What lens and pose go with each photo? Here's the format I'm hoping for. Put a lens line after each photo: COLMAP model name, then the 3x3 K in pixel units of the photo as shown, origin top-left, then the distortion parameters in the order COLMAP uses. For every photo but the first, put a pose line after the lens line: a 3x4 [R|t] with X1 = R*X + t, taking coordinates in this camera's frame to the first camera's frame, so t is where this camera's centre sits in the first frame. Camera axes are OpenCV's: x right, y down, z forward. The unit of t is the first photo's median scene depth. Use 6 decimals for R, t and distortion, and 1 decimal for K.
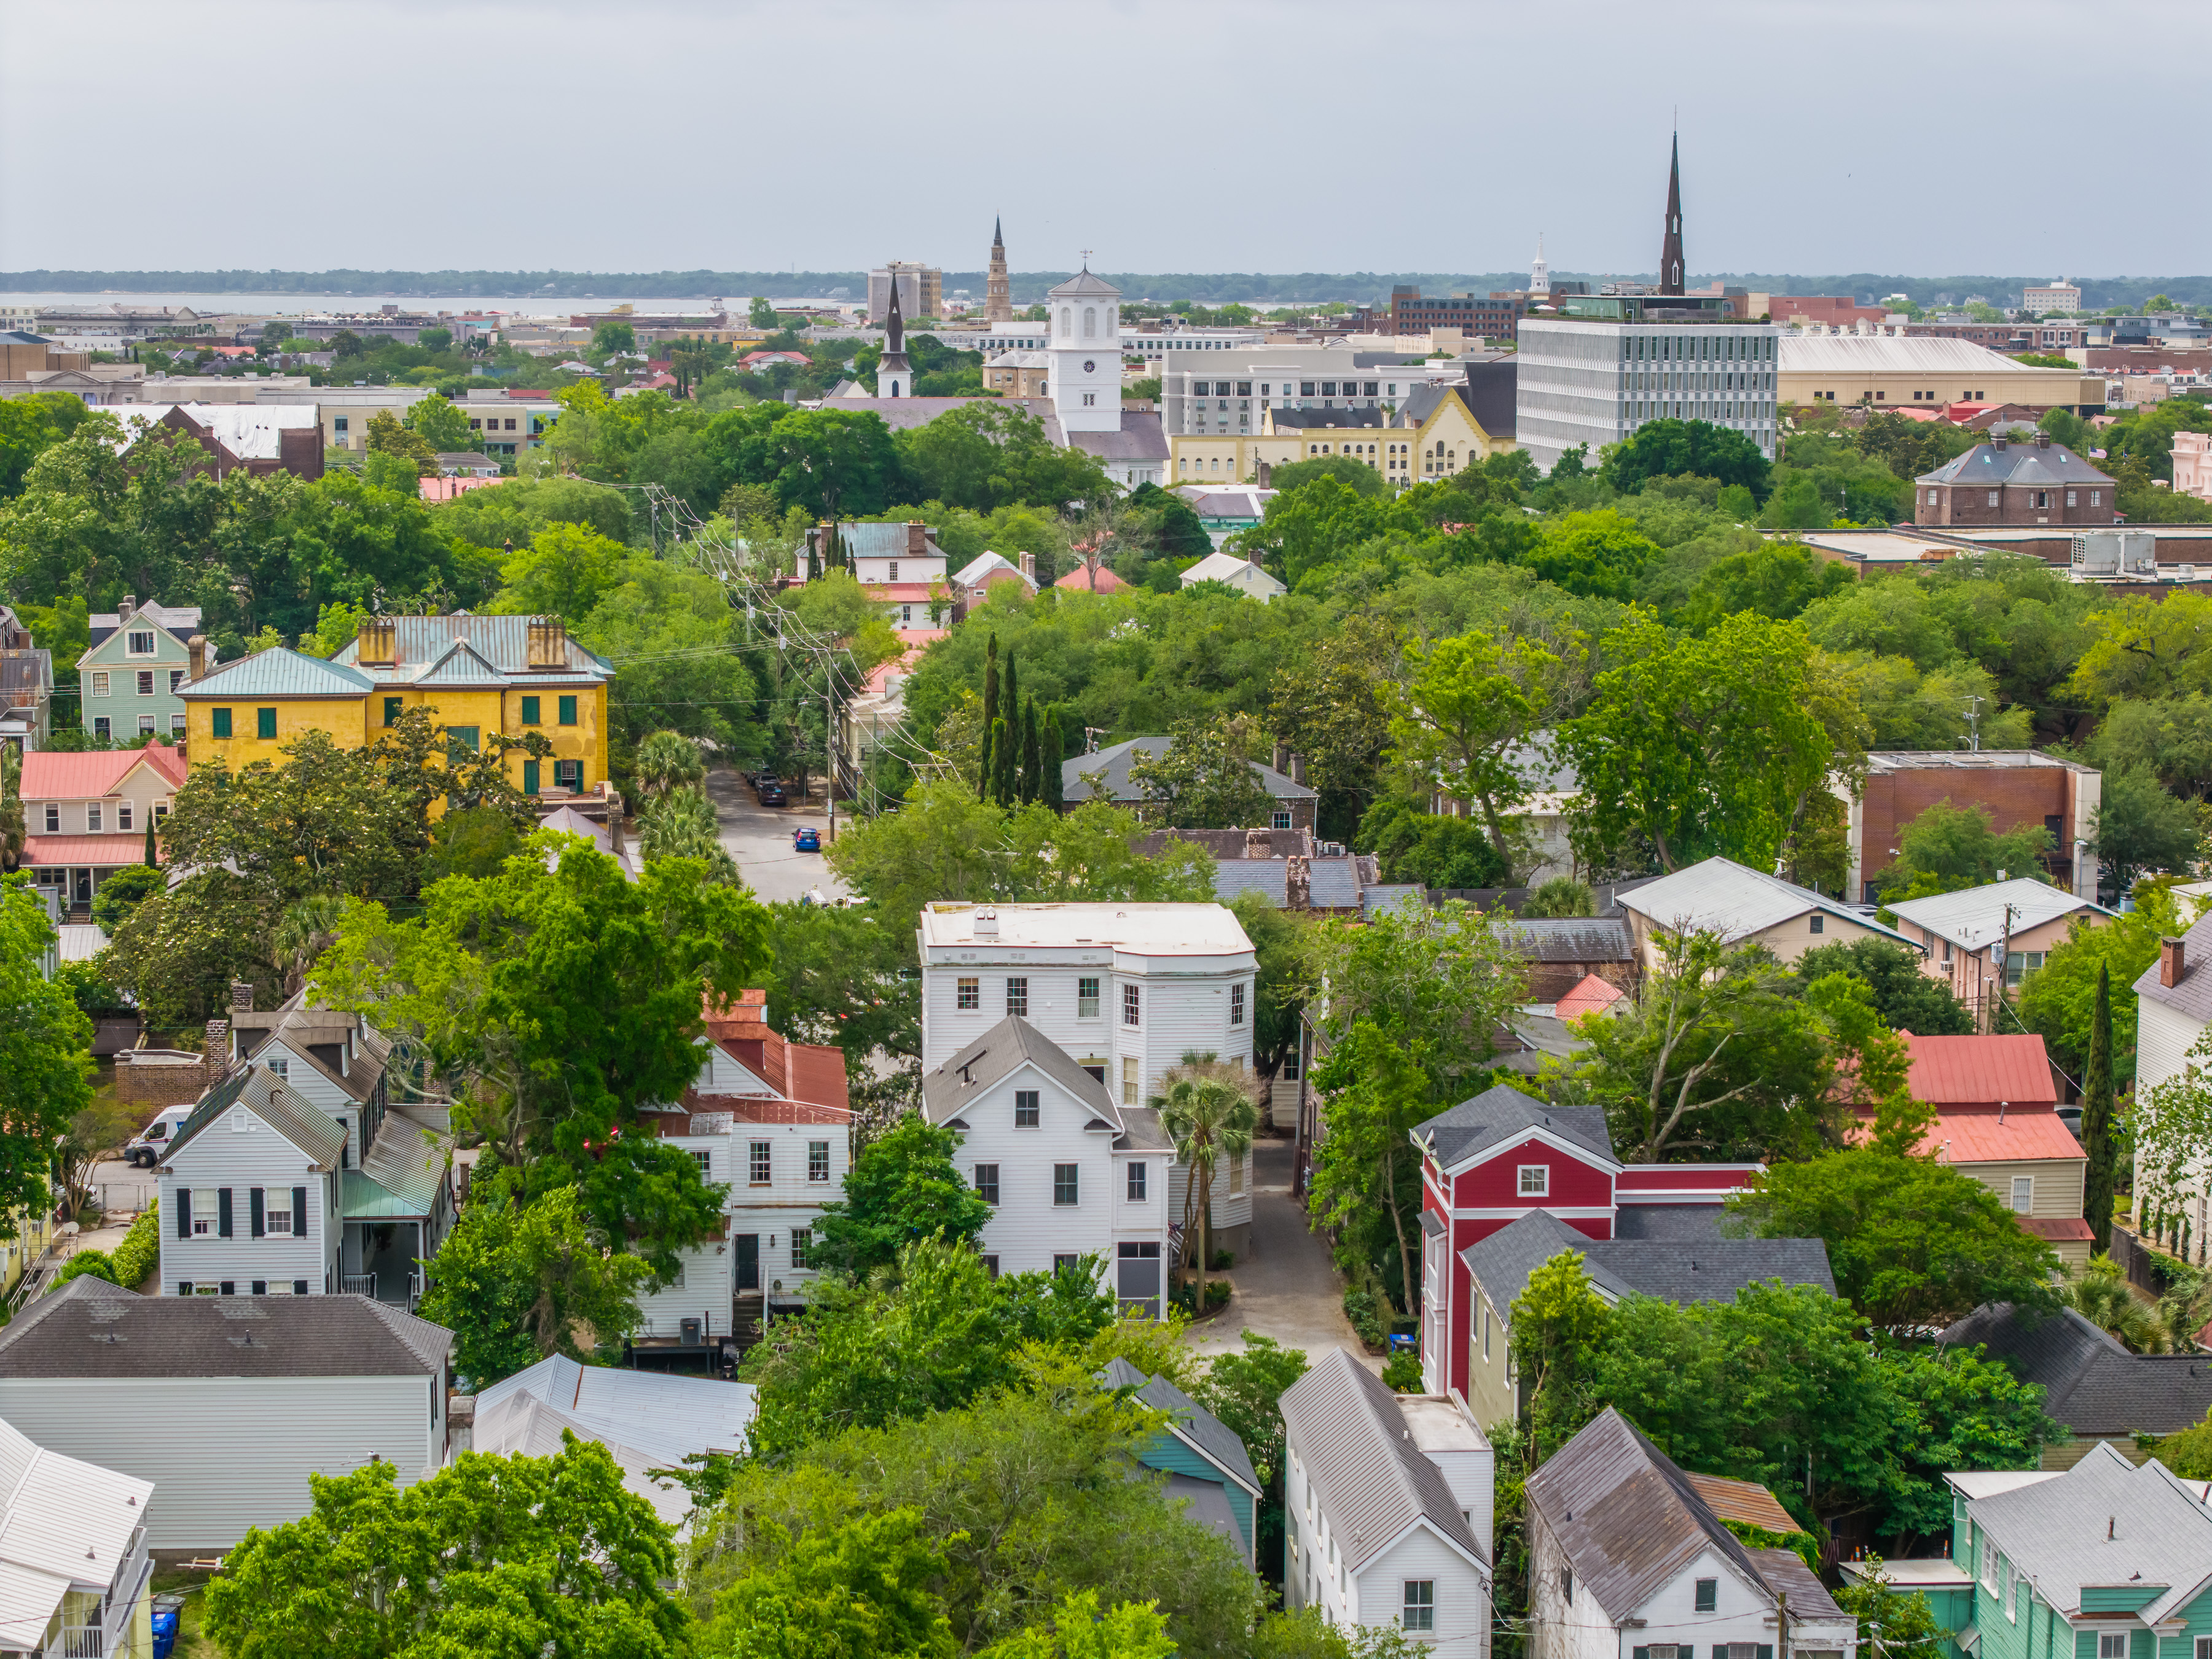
lens RADIAL K [[4406.7, 0, 1106.0], [0, 4406.7, 829.5], [0, 0, 1]] dist [-0.024684, 0.237817]
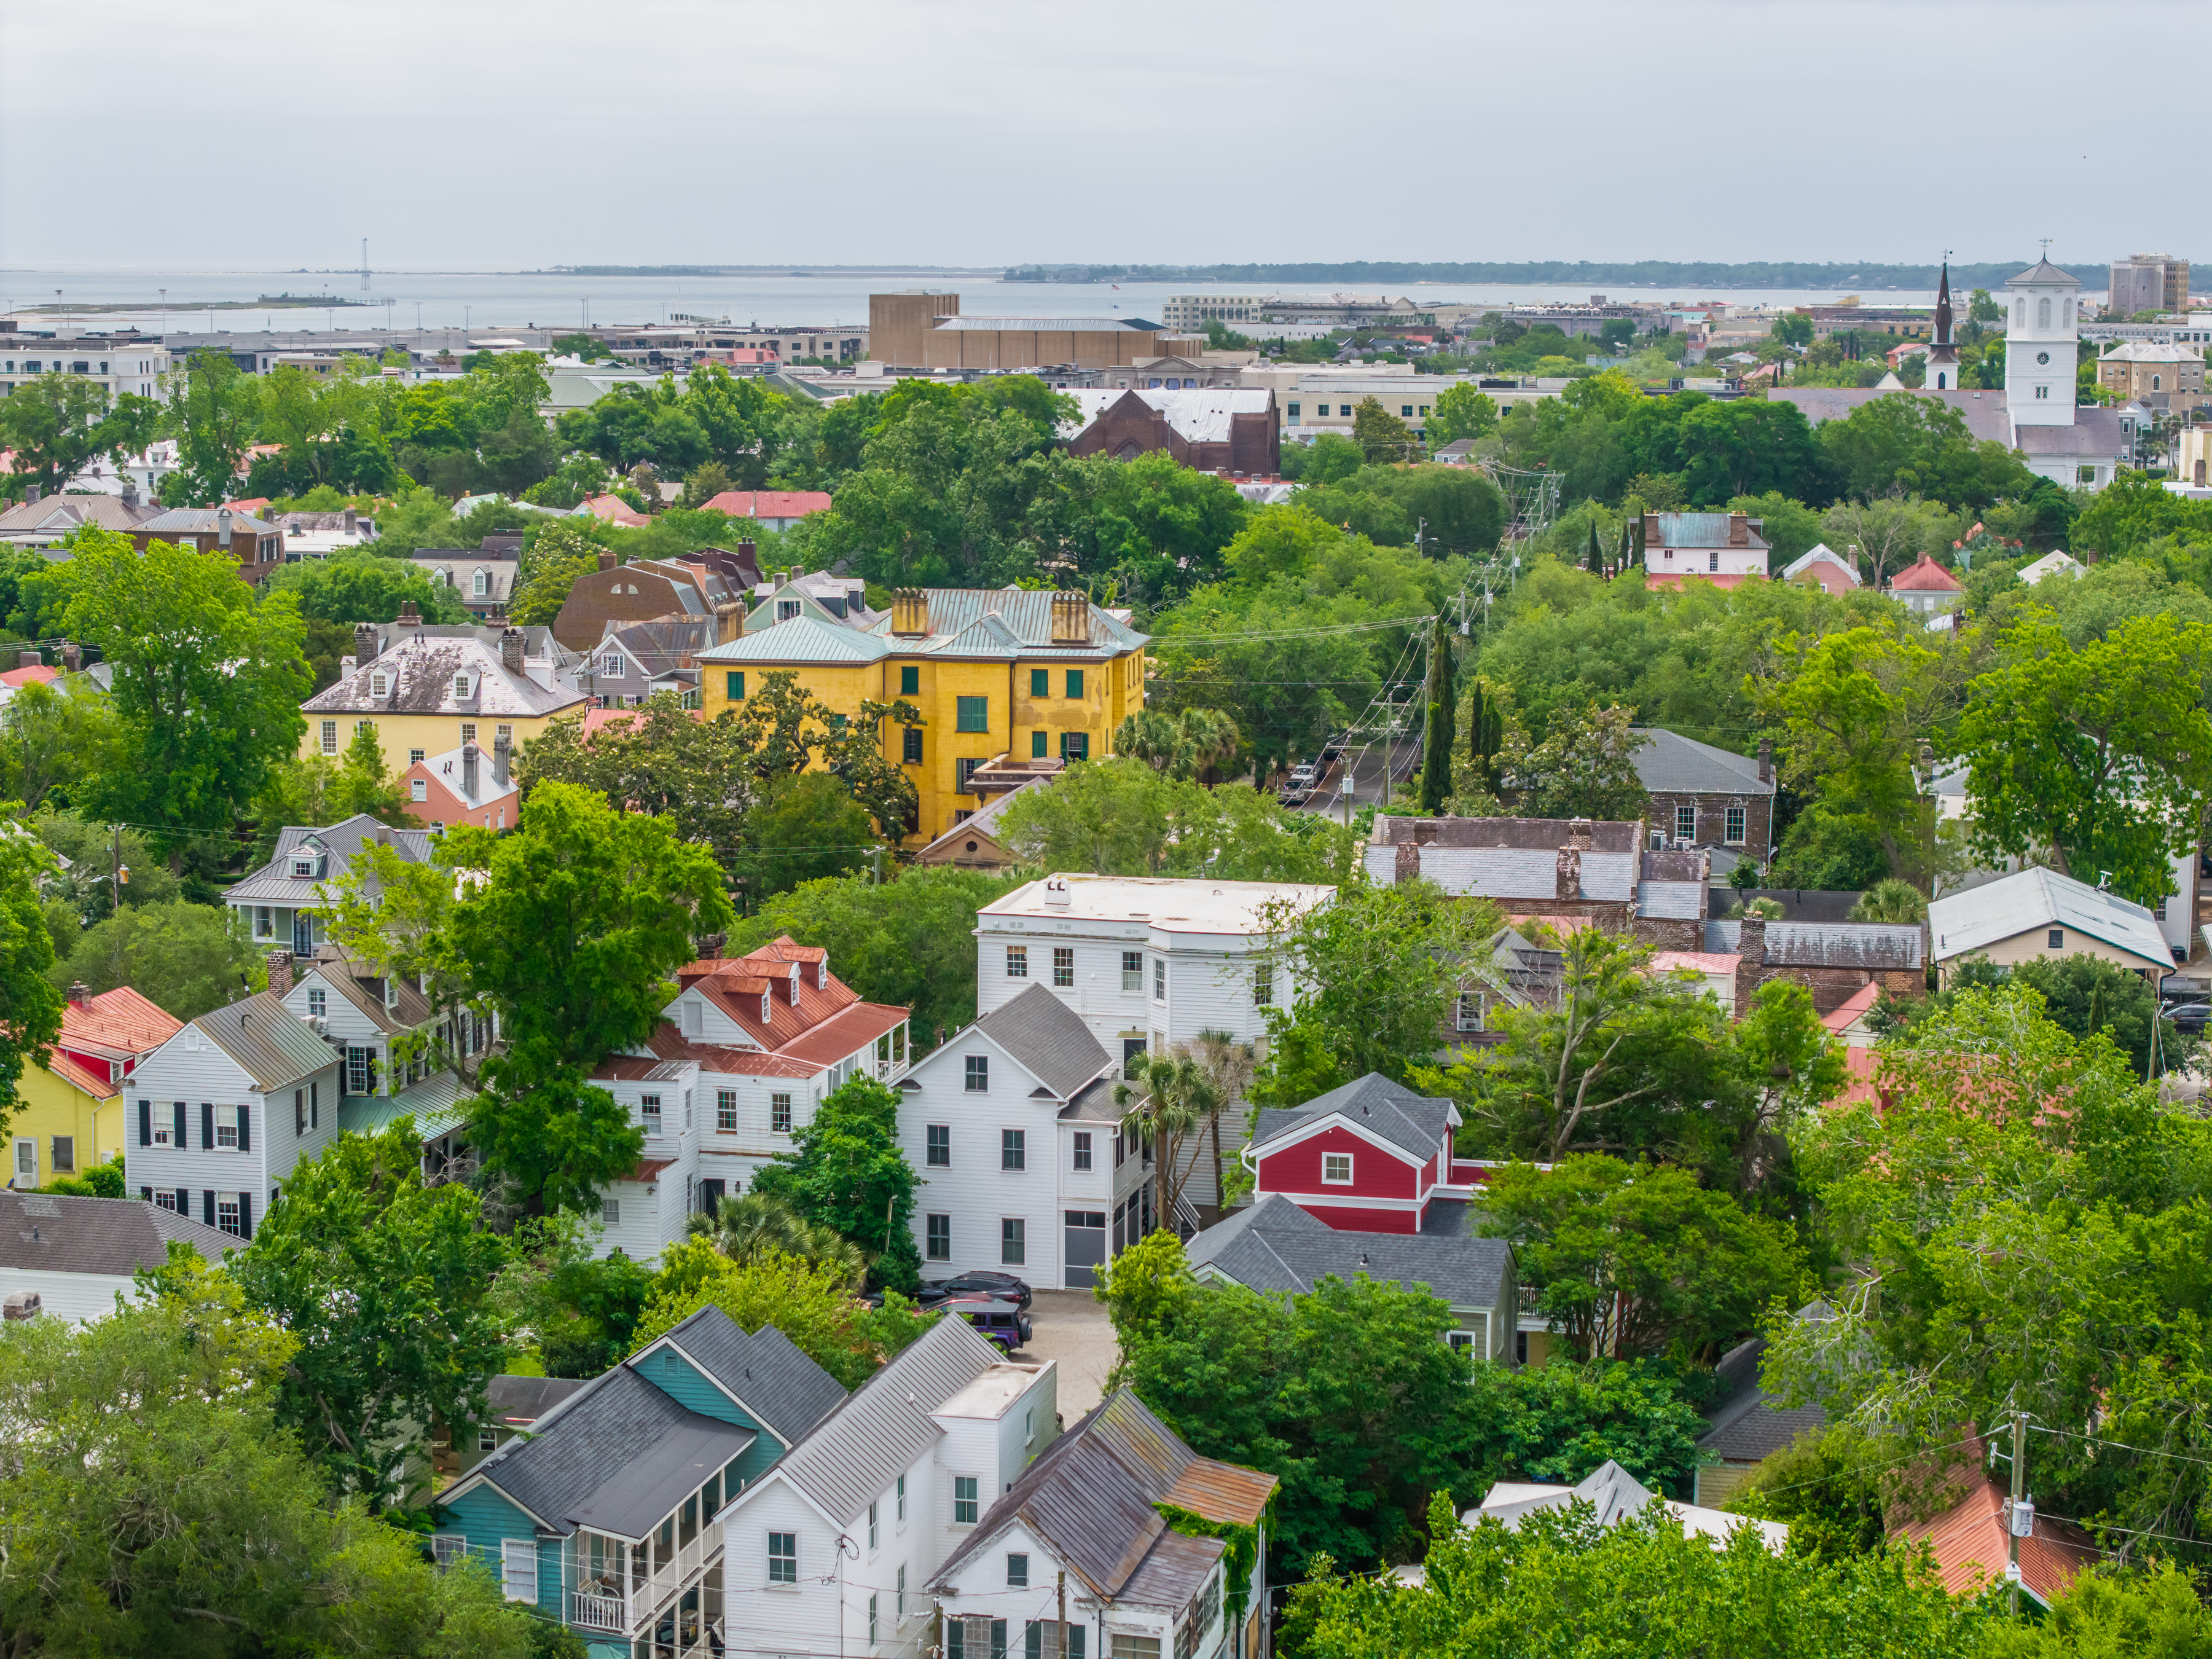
lens RADIAL K [[4406.7, 0, 1106.0], [0, 4406.7, 829.5], [0, 0, 1]] dist [-0.024684, 0.237817]
pose [[0.955052, 0.038569, -0.293919, 0.188263], [-0.038034, 0.999248, 0.007537, -0.001158], [0.293989, 0.003981, 0.955800, 0.020211]]
